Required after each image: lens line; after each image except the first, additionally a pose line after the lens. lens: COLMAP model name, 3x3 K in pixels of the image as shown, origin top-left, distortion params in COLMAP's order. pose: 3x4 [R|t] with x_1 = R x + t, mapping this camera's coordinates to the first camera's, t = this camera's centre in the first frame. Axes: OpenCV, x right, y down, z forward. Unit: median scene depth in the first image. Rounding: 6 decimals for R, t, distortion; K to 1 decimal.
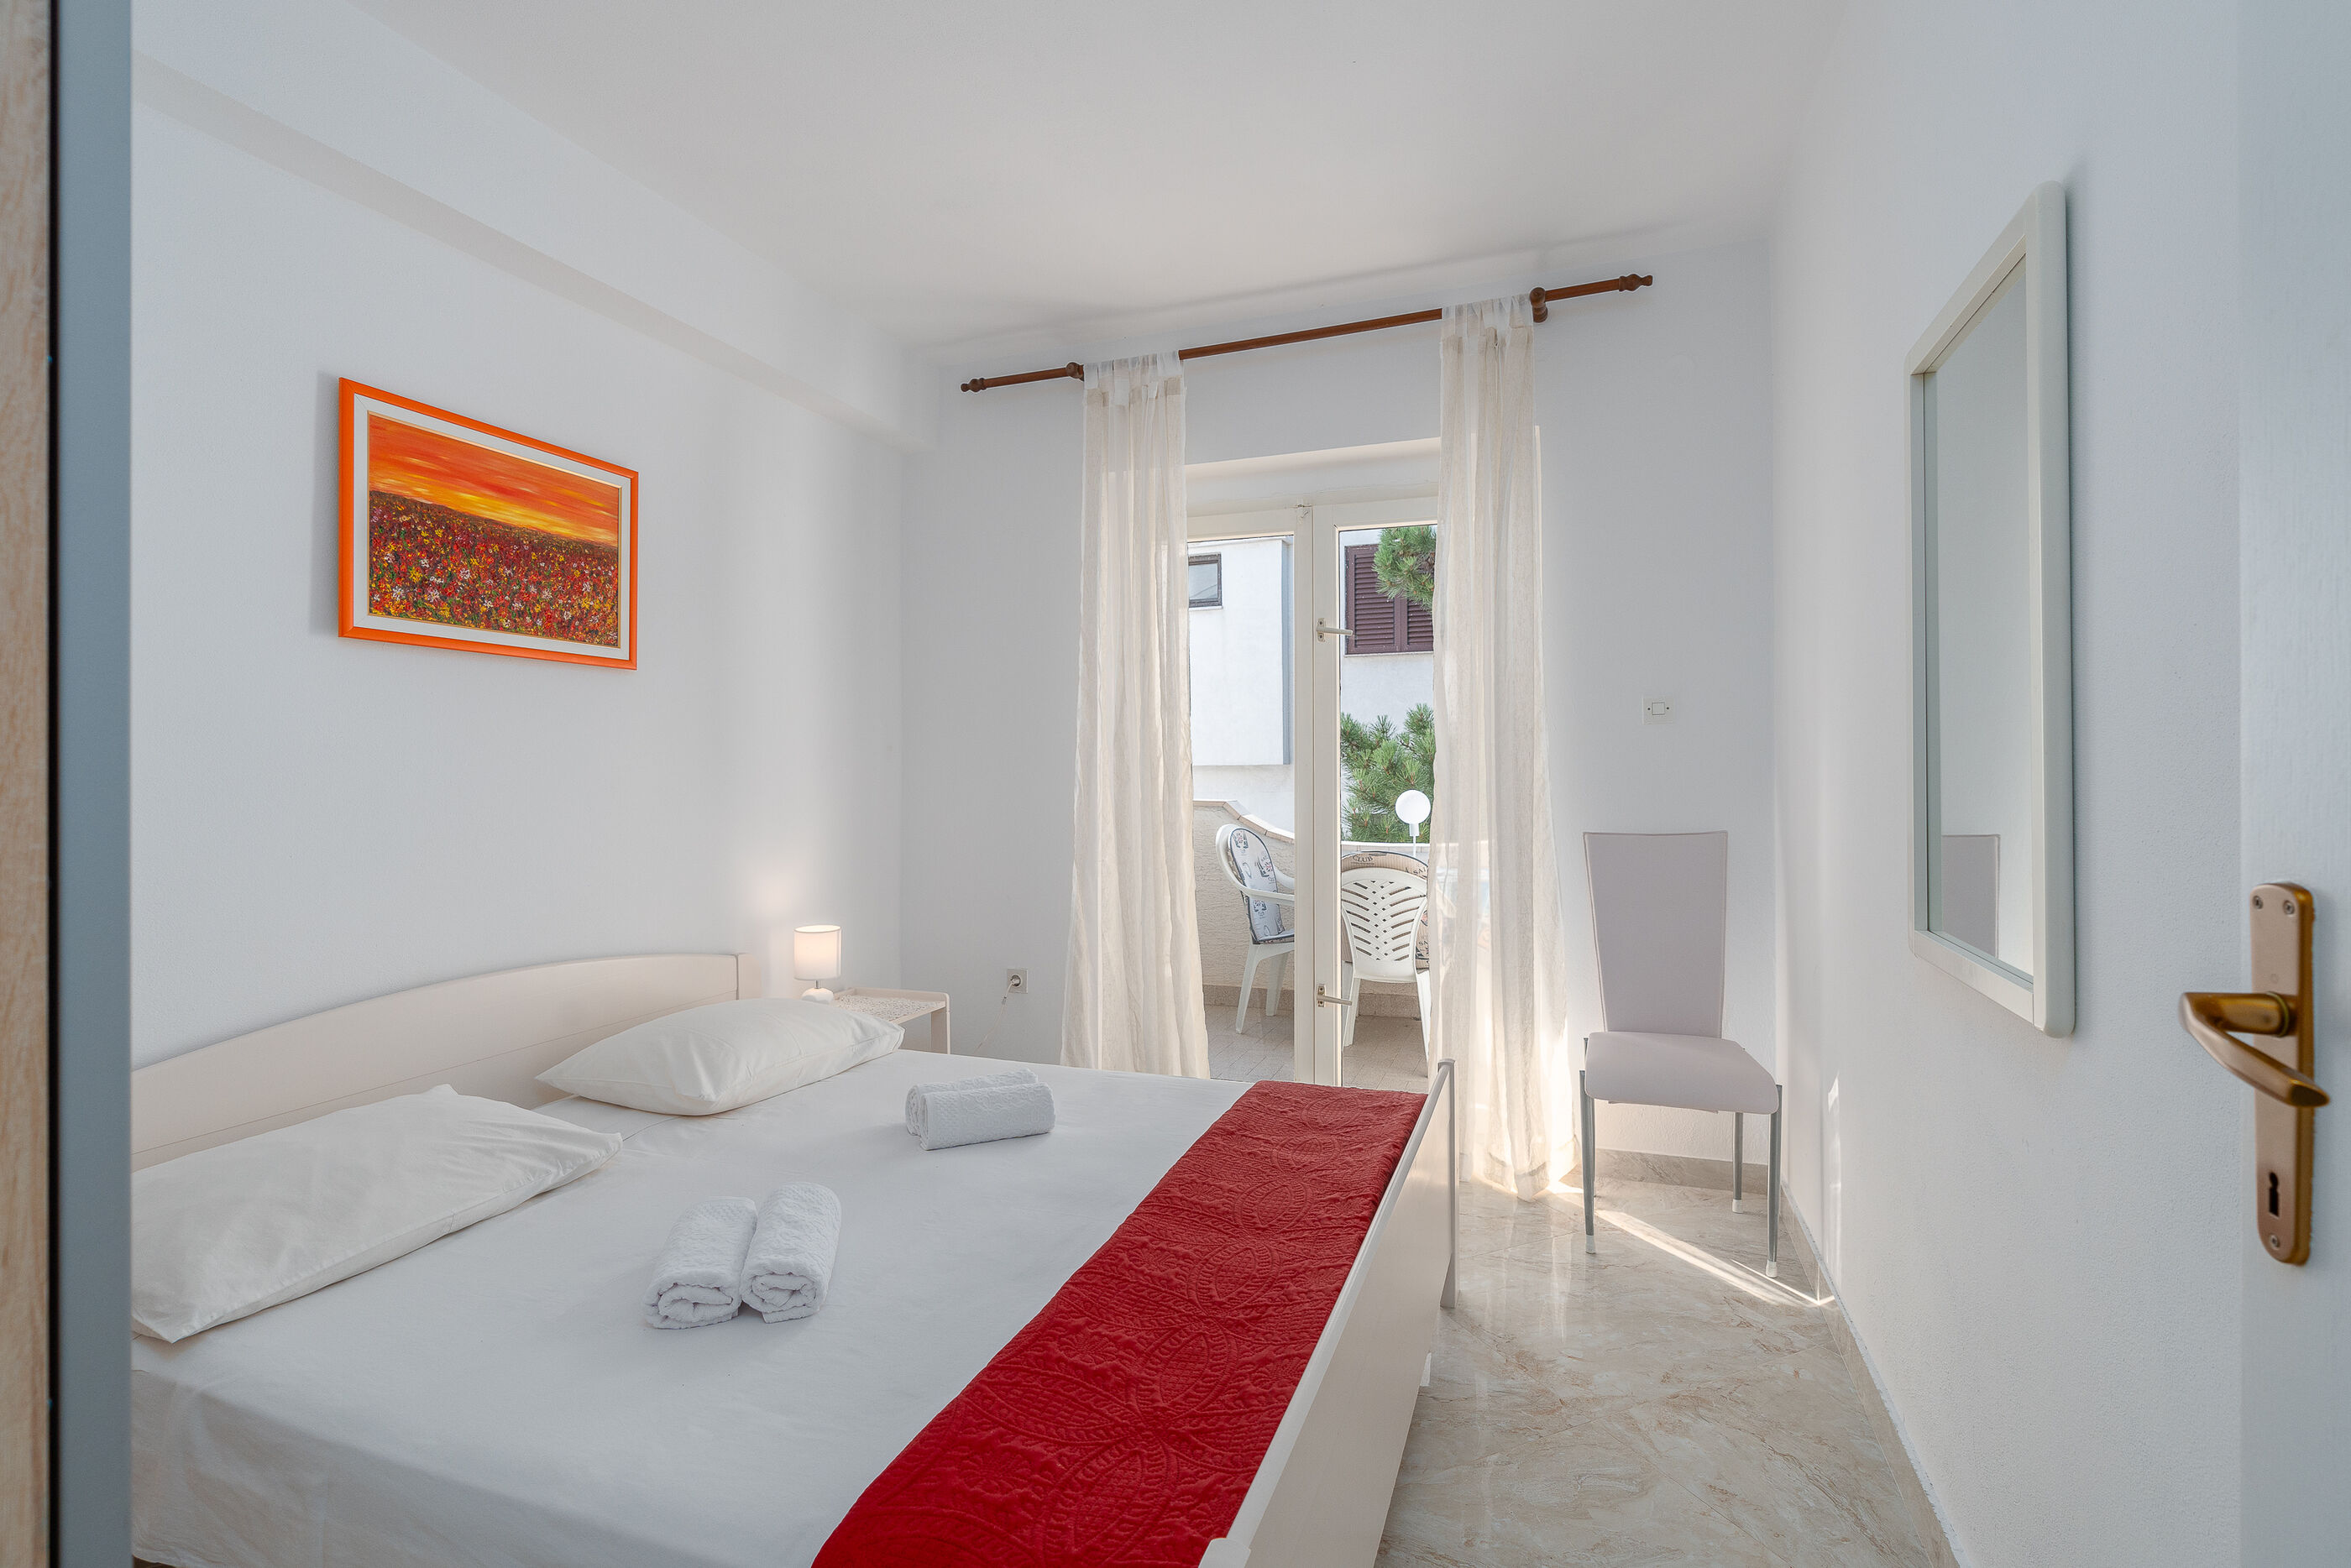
lens RADIAL K [[1071.0, 0, 1160.9], [0, 1071.0, 767.5], [0, 0, 1]] dist [-0.013448, 0.003164]
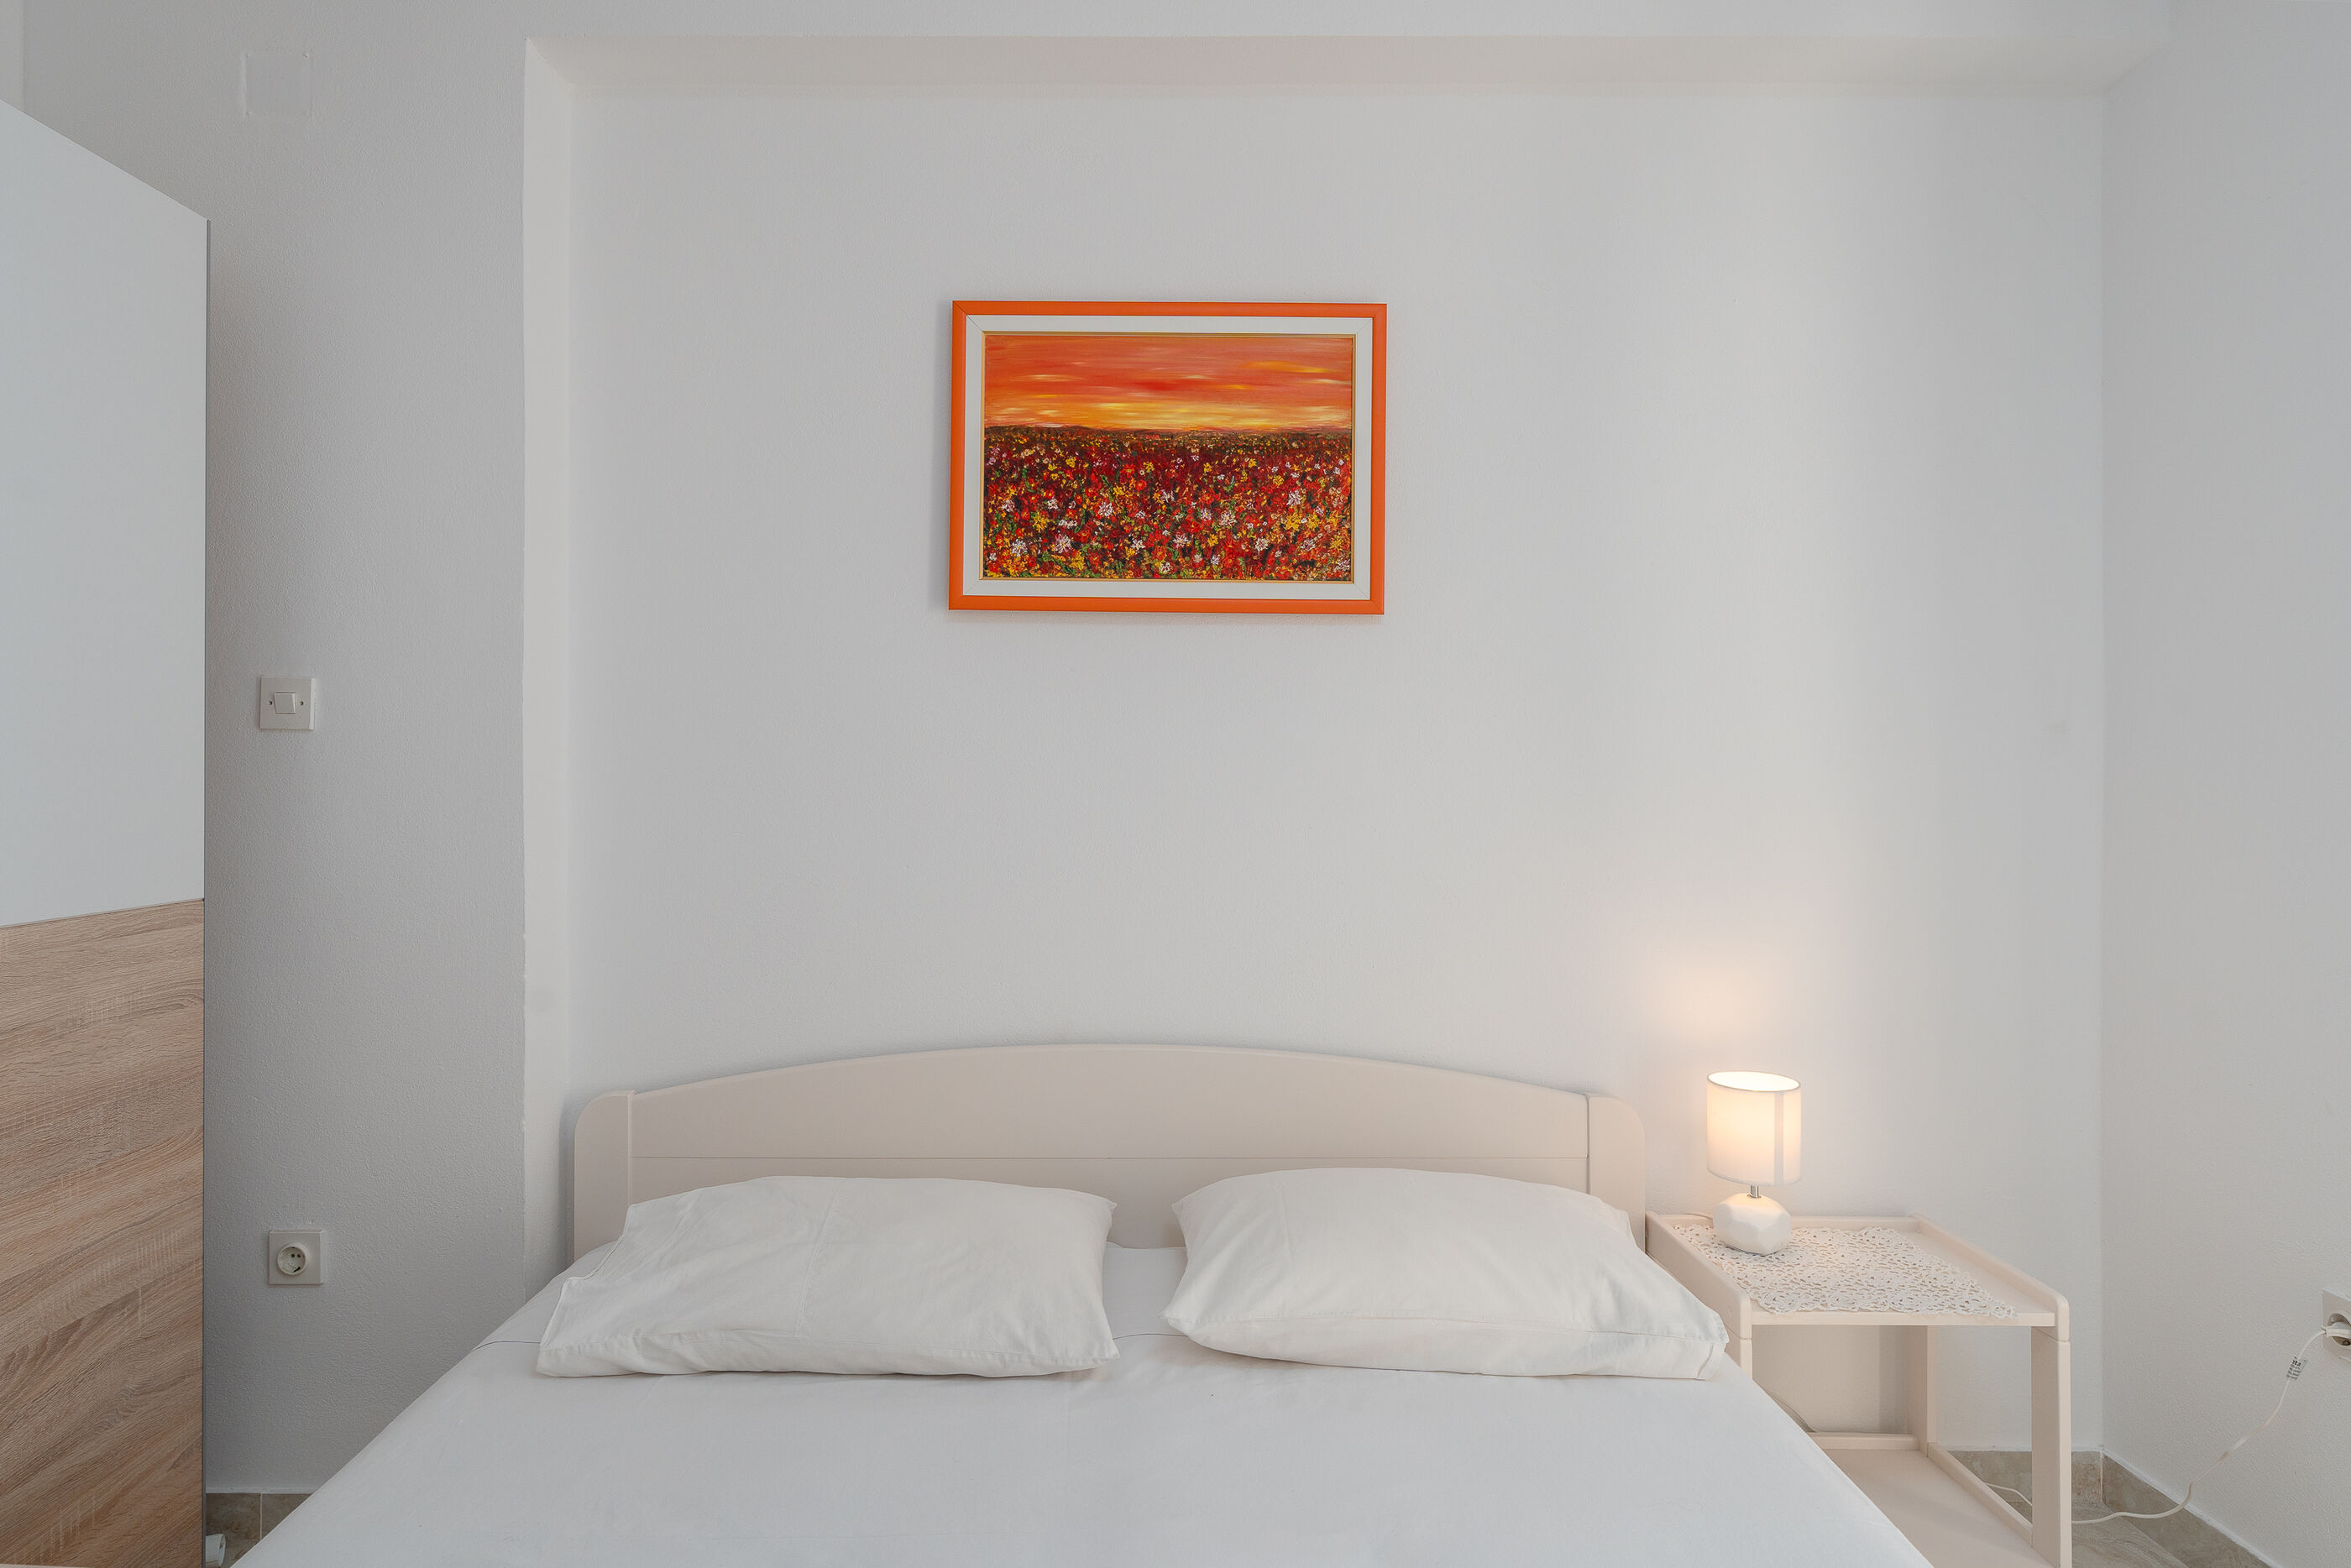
lens RADIAL K [[1346.8, 0, 1165.6], [0, 1346.8, 774.5], [0, 0, 1]] dist [-0.006015, 0.001859]
pose [[0.354687, 0.011680, -0.934912, 0.257008], [-0.004904, 0.999931, 0.010632, -0.003539], [0.934972, 0.000813, 0.354720, 0.693198]]
